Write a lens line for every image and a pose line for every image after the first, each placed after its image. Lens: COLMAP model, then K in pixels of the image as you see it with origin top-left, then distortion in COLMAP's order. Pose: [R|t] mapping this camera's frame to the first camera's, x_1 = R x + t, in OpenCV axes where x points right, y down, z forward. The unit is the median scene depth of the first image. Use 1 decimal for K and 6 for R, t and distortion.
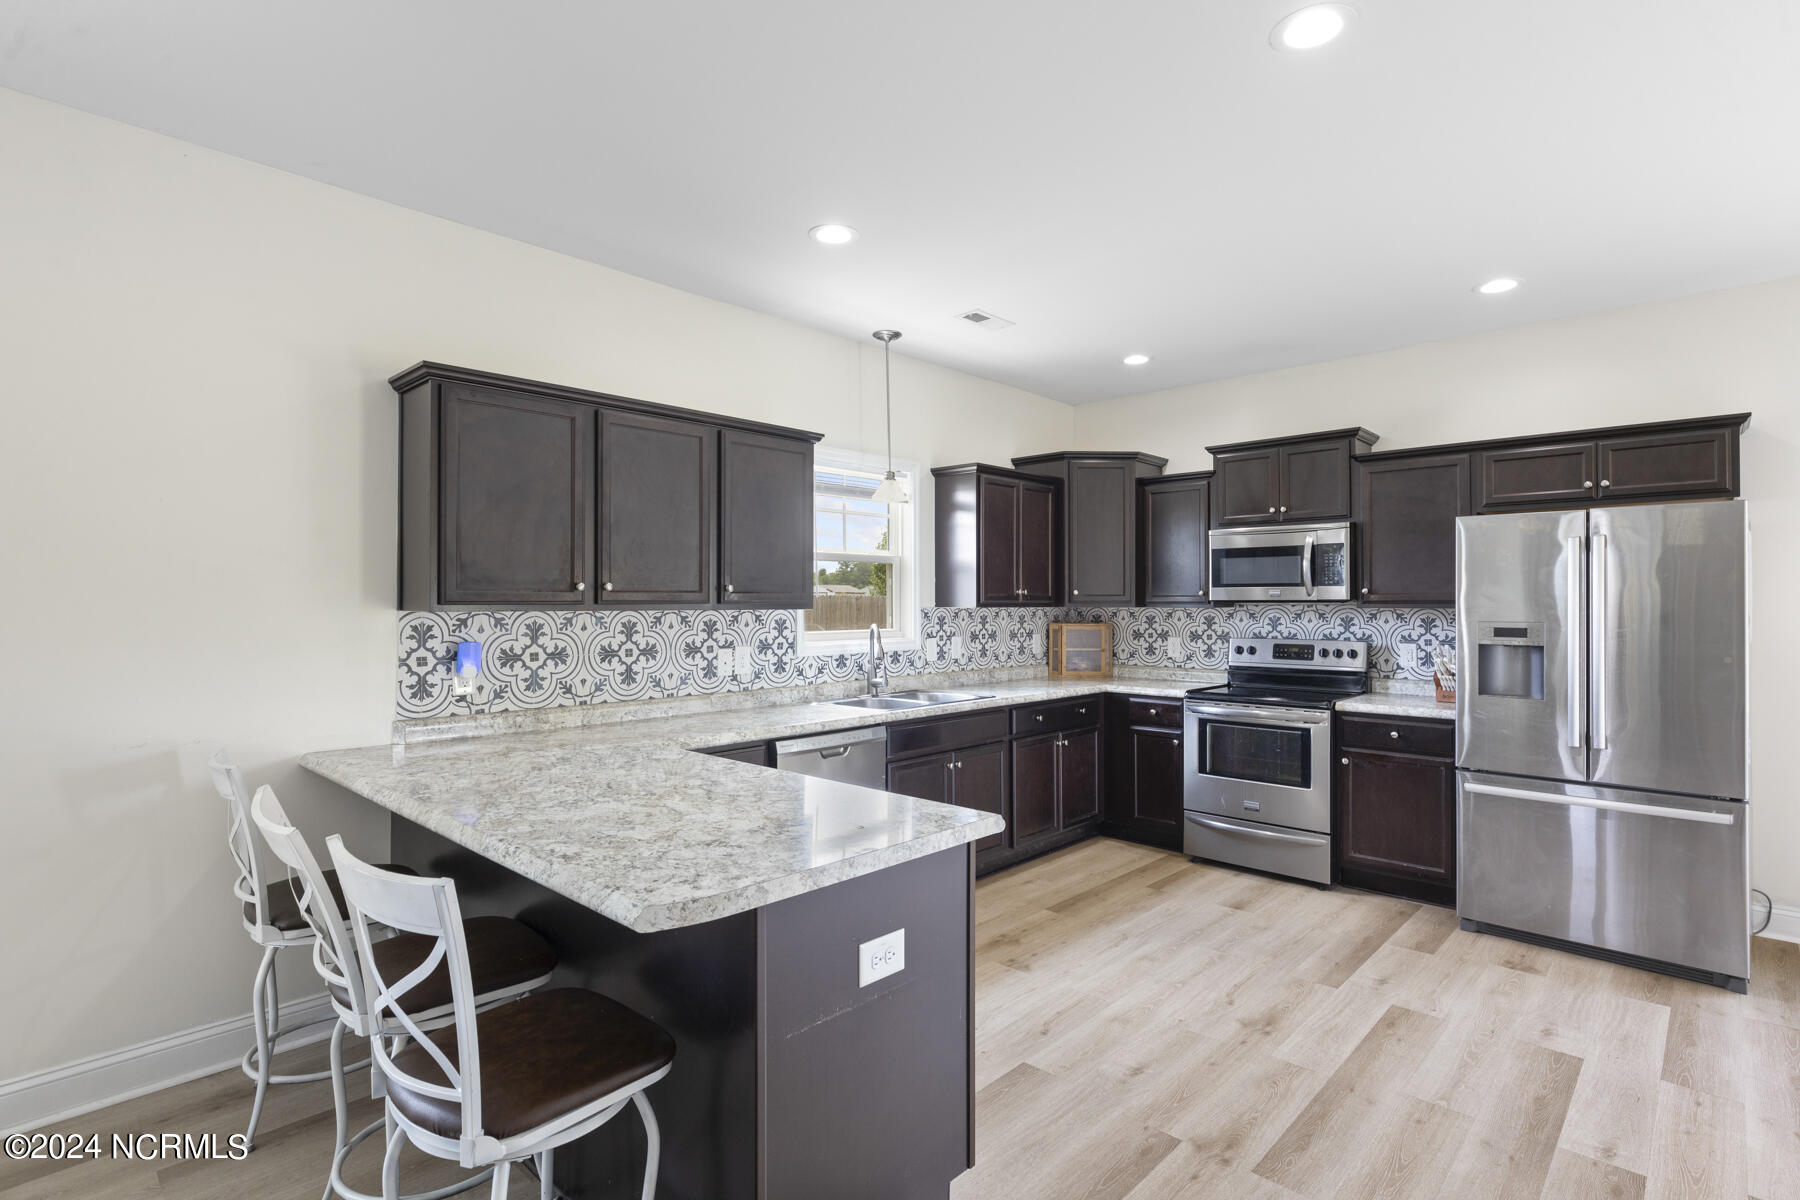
lens RADIAL K [[880.8, 0, 900.0], [0, 880.8, 600.0], [0, 0, 1]] dist [-0.001427, -0.000400]
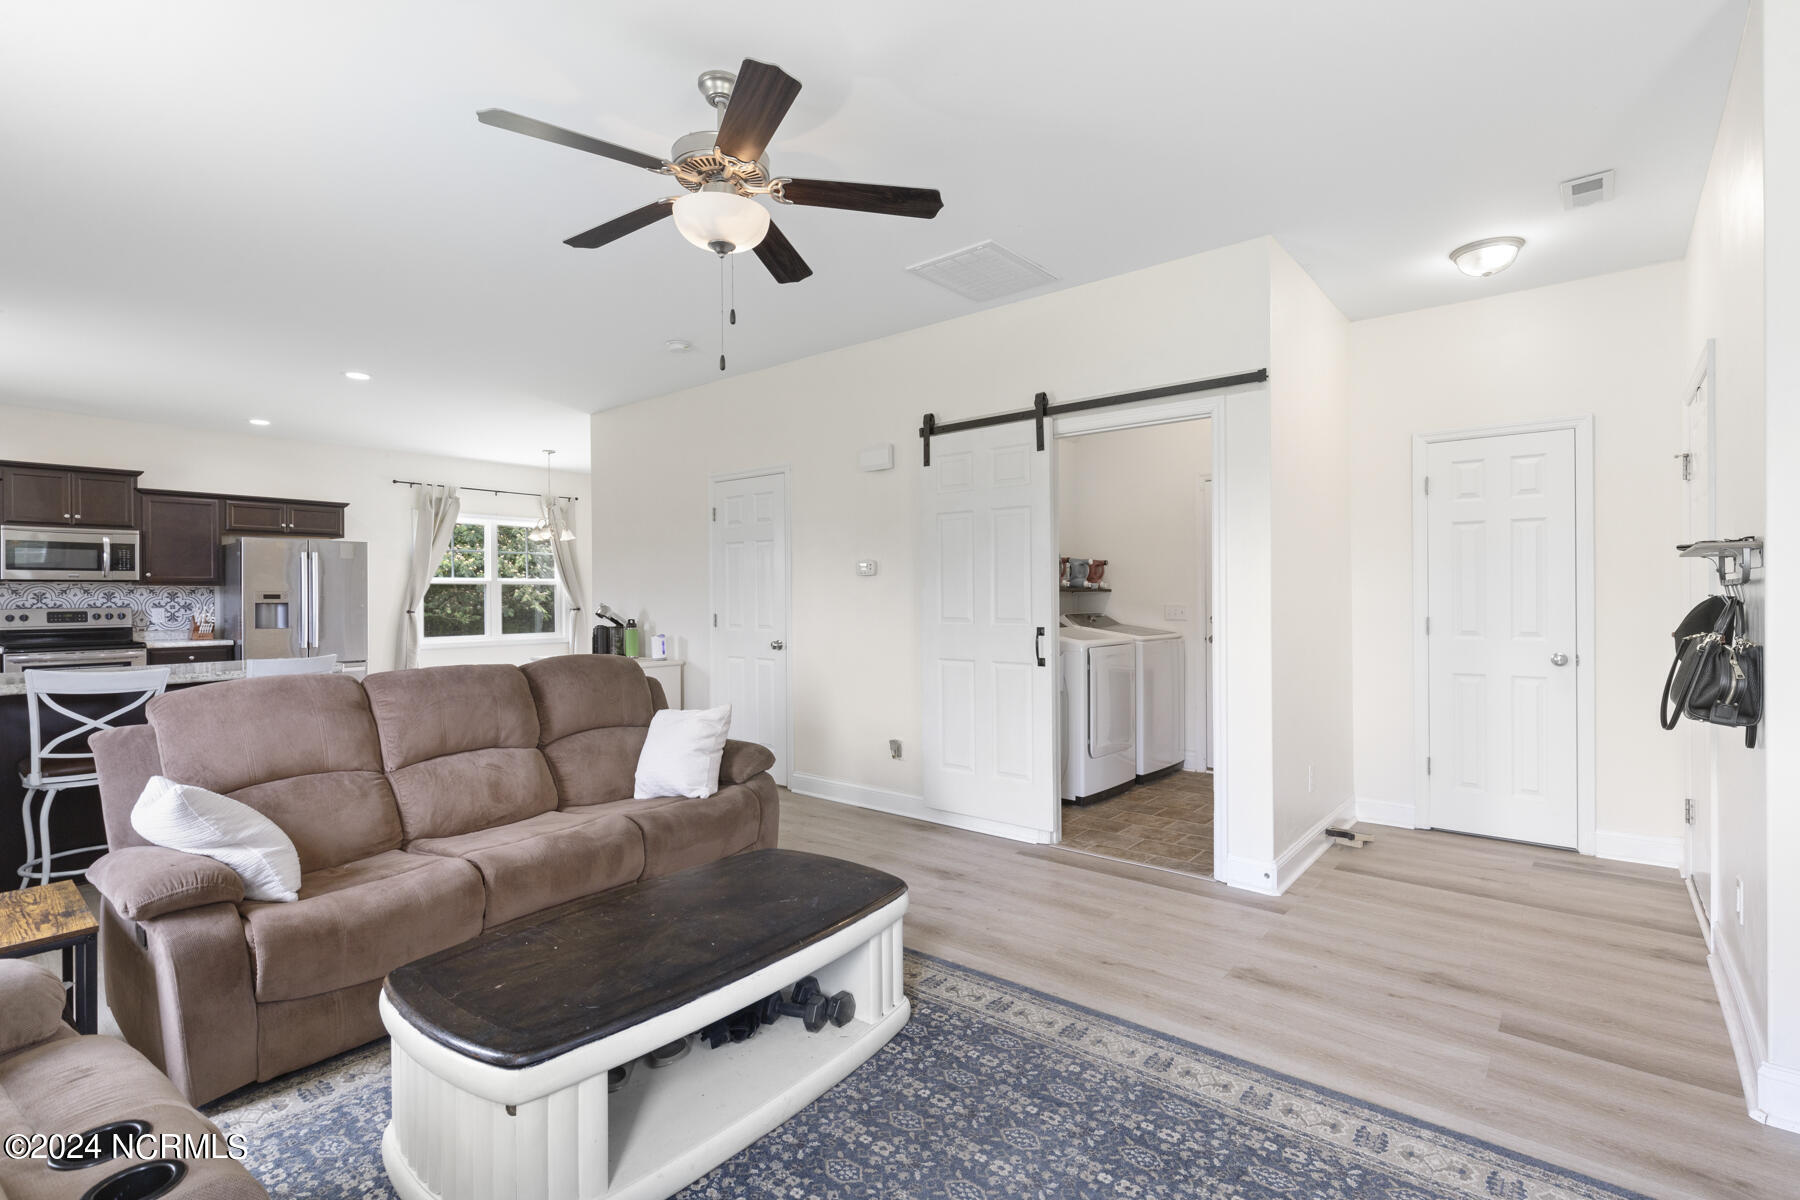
lens RADIAL K [[831.7, 0, 900.0], [0, 831.7, 600.0], [0, 0, 1]] dist [0.000151, 0.011712]
pose [[-0.063000, -0.006505, 0.997992, -1.138096], [0.002835, 0.999974, 0.006697, 0.030940], [-0.998009, 0.003251, -0.062980, -0.281744]]
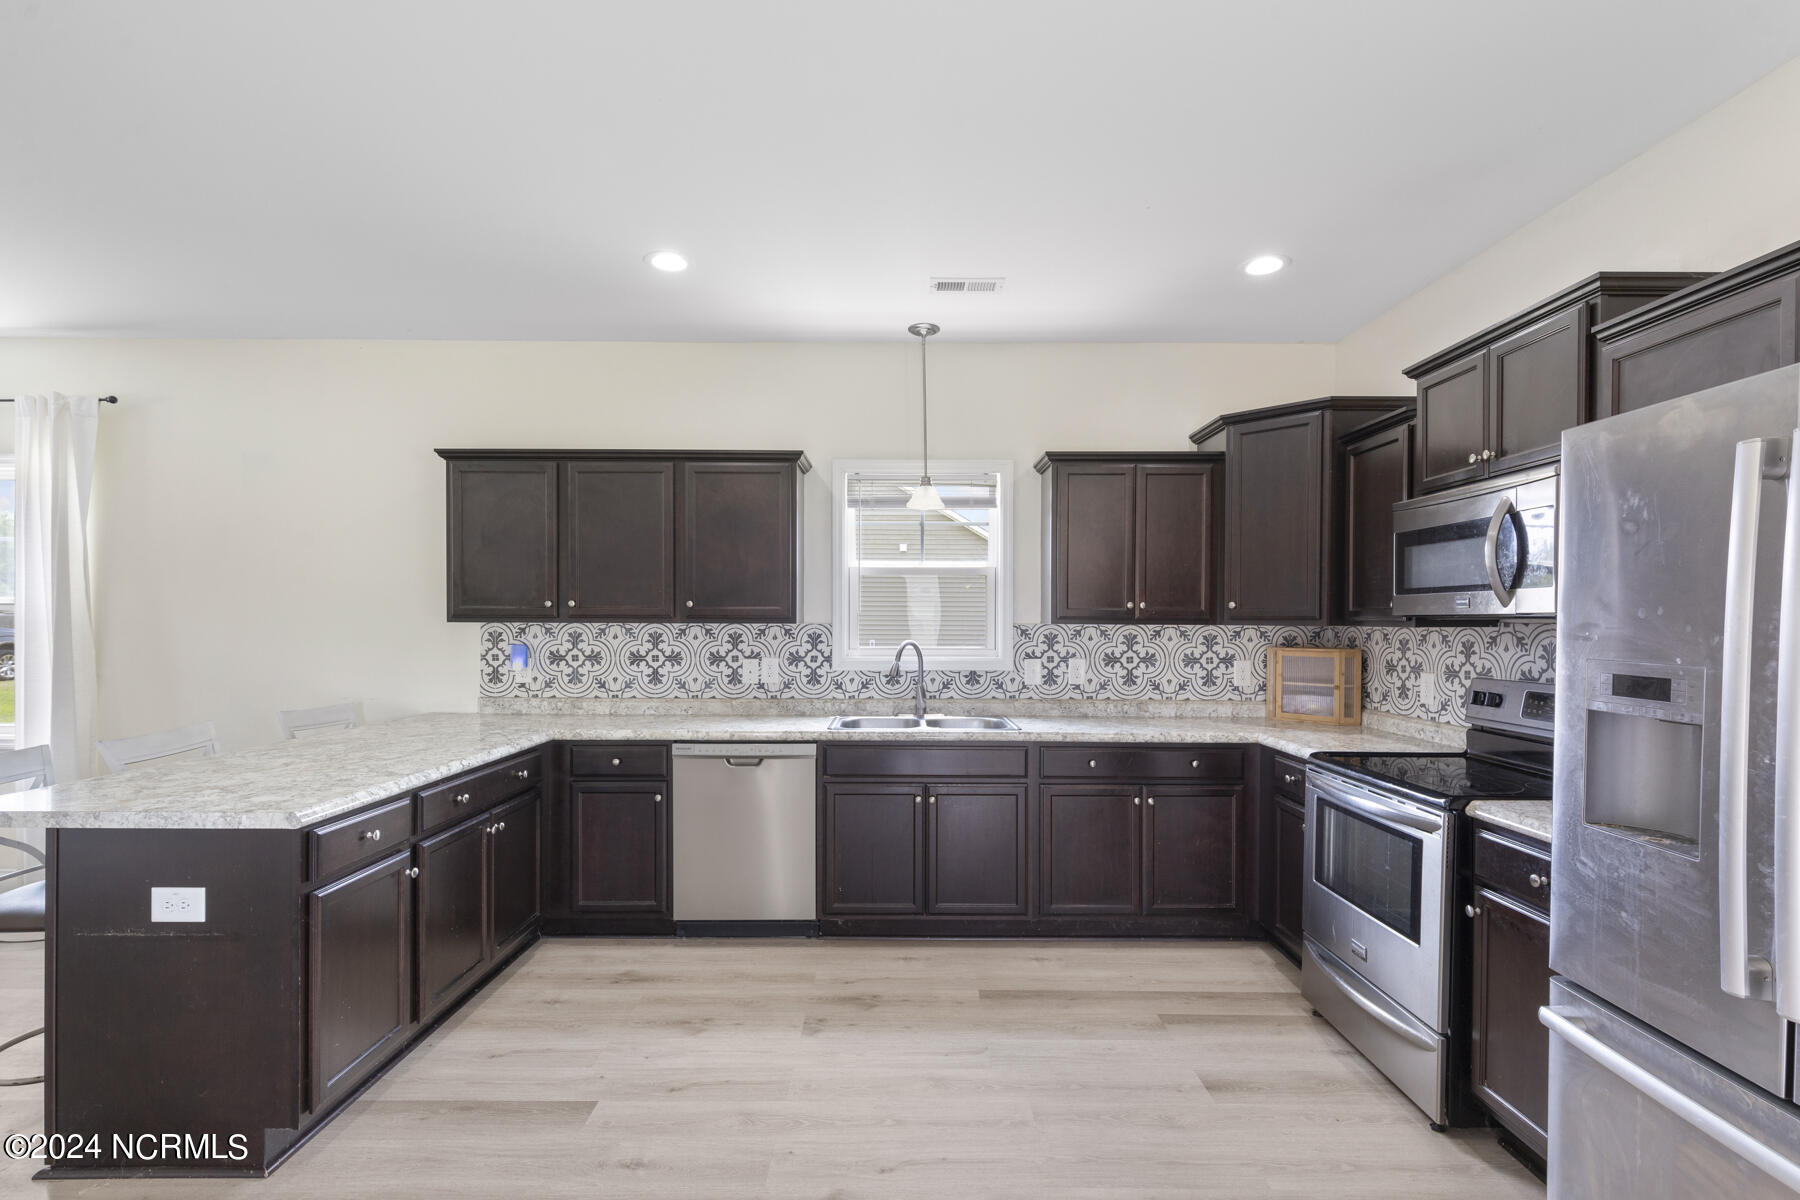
lens RADIAL K [[818.3, 0, 894.6], [0, 818.3, 635.9], [0, 0, 1]] dist [0.004856, 0.000169]
pose [[0.687034, 0.016972, -0.726427, 0.625397], [-0.001598, 0.999760, 0.021846, 0.003420], [0.726624, -0.013848, 0.686896, 0.399274]]
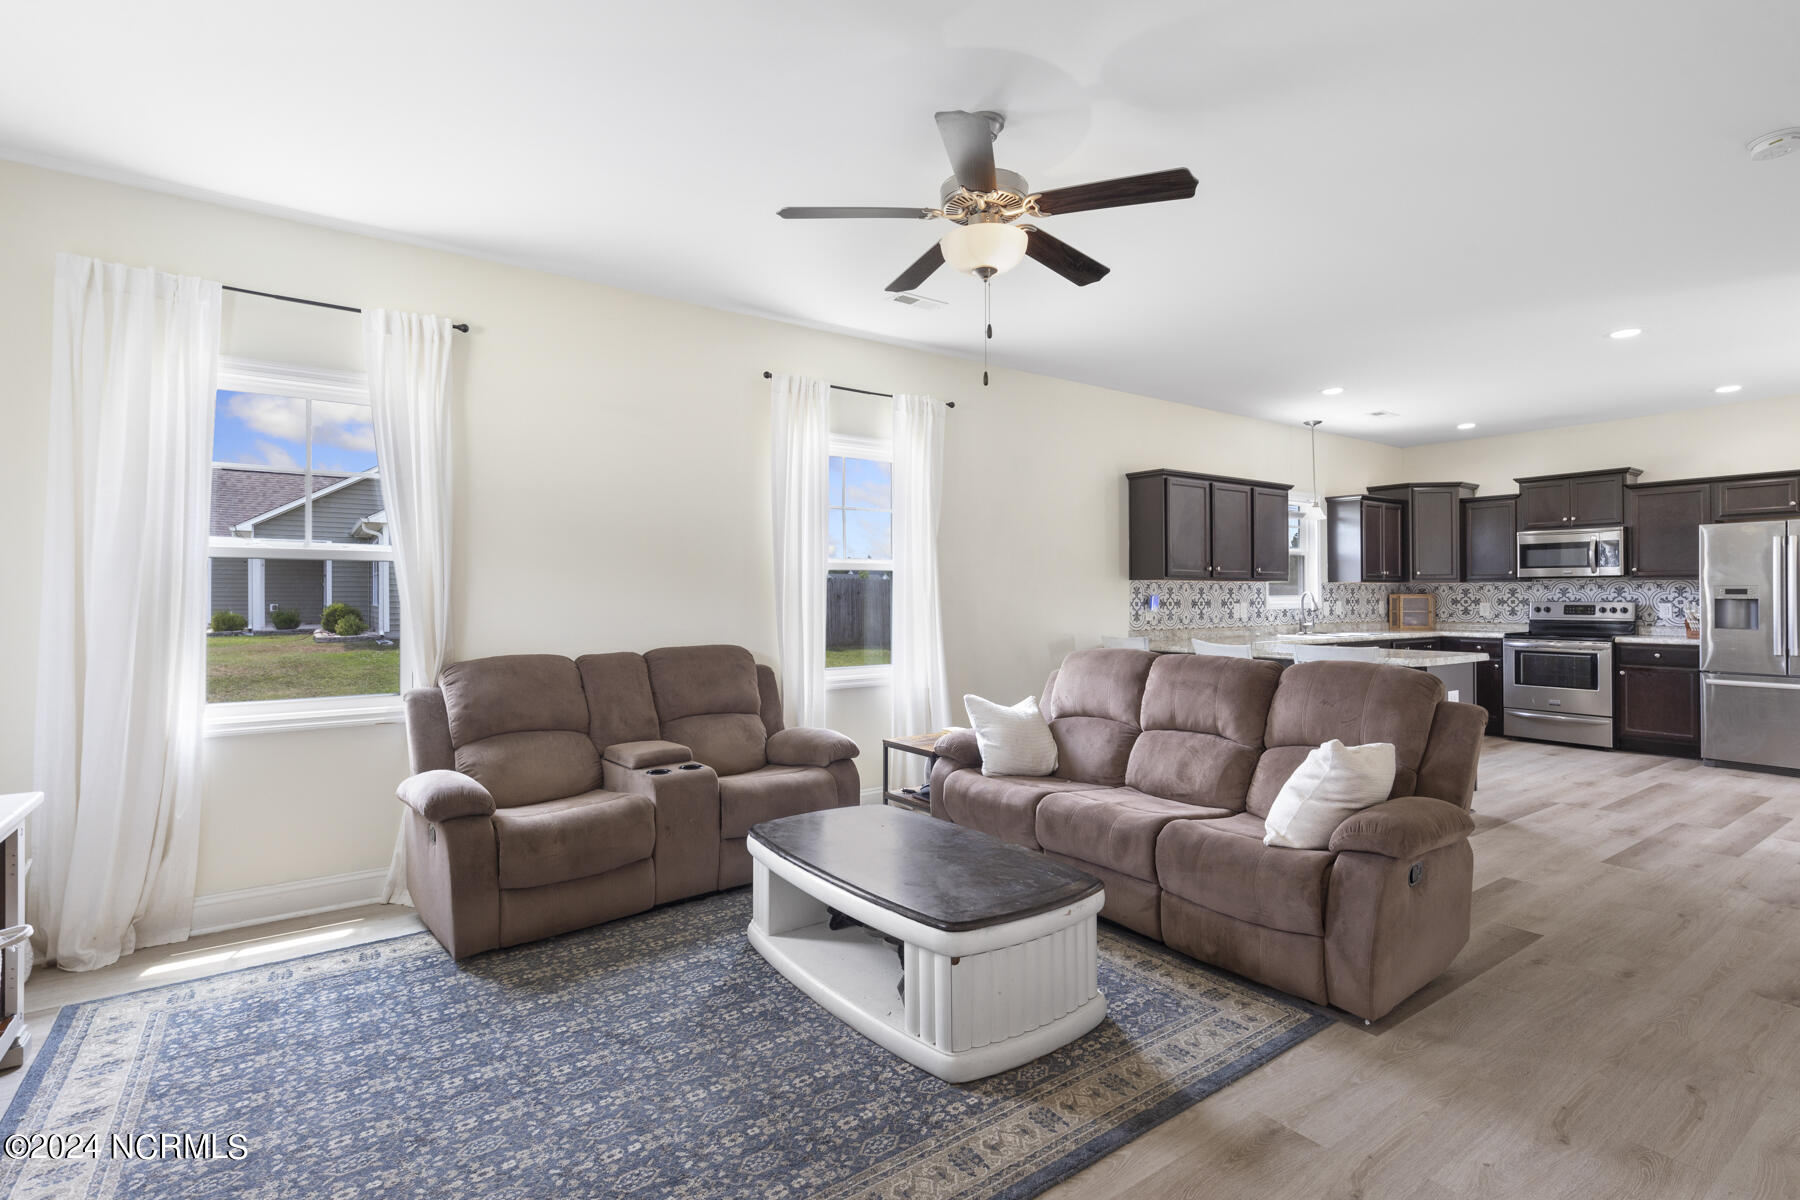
lens RADIAL K [[850.8, 0, 896.9], [0, 850.8, 592.2], [0, 0, 1]] dist [-0.001470, -0.000437]
pose [[0.979820, -0.003532, -0.199851, -0.503534], [0.003347, 0.999994, -0.001265, 0.029999], [0.199854, 0.000570, 0.979826, -0.824348]]
